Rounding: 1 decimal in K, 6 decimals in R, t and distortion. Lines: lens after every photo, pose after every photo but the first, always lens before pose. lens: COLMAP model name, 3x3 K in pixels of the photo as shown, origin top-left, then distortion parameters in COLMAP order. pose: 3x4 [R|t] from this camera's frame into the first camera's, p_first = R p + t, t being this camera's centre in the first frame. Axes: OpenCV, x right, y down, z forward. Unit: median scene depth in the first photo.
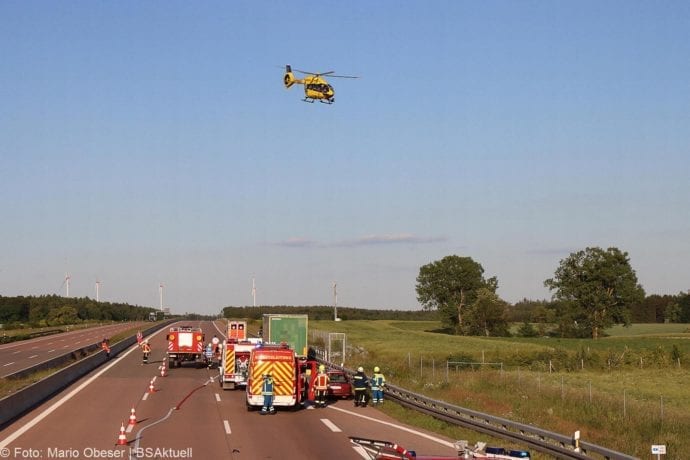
lens RADIAL K [[1594.0, 0, 343.7], [0, 1594.0, 232.1], [0, 0, 1]] dist [-0.014772, 0.000000]
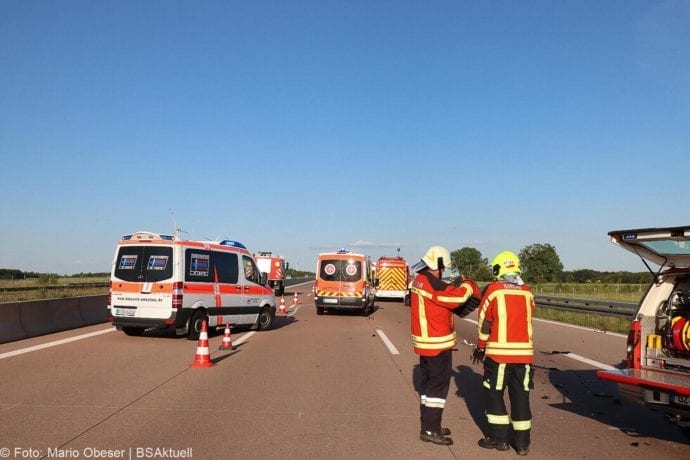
lens RADIAL K [[709.9, 0, 331.2], [0, 709.9, 223.3], [0, 0, 1]] dist [0.020580, 0.000000]
pose [[0.994228, 0.006469, -0.107092, -0.006701], [-0.009735, 0.999503, -0.029997, 0.013487], [0.106845, 0.030866, 0.993796, 0.074713]]
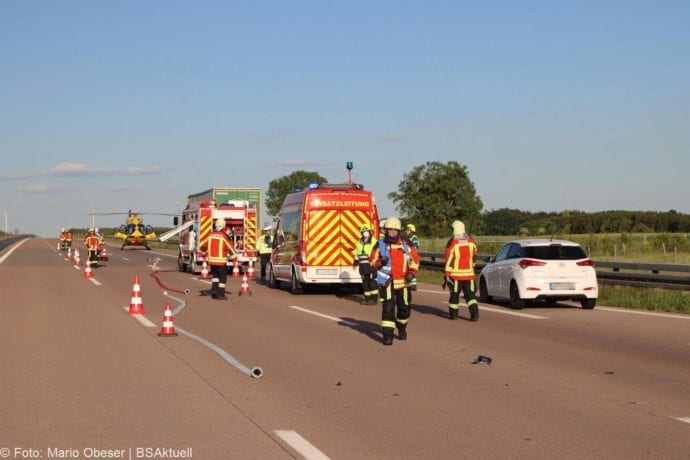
lens RADIAL K [[1366.0, 0, 339.8], [0, 1366.0, 233.2], [0, 0, 1]] dist [0.190665, 0.000000]
pose [[0.991226, -0.011891, 0.131639, -0.025201], [0.005845, 0.998914, 0.046222, 0.014802], [-0.132046, -0.045047, 0.990220, 0.110018]]
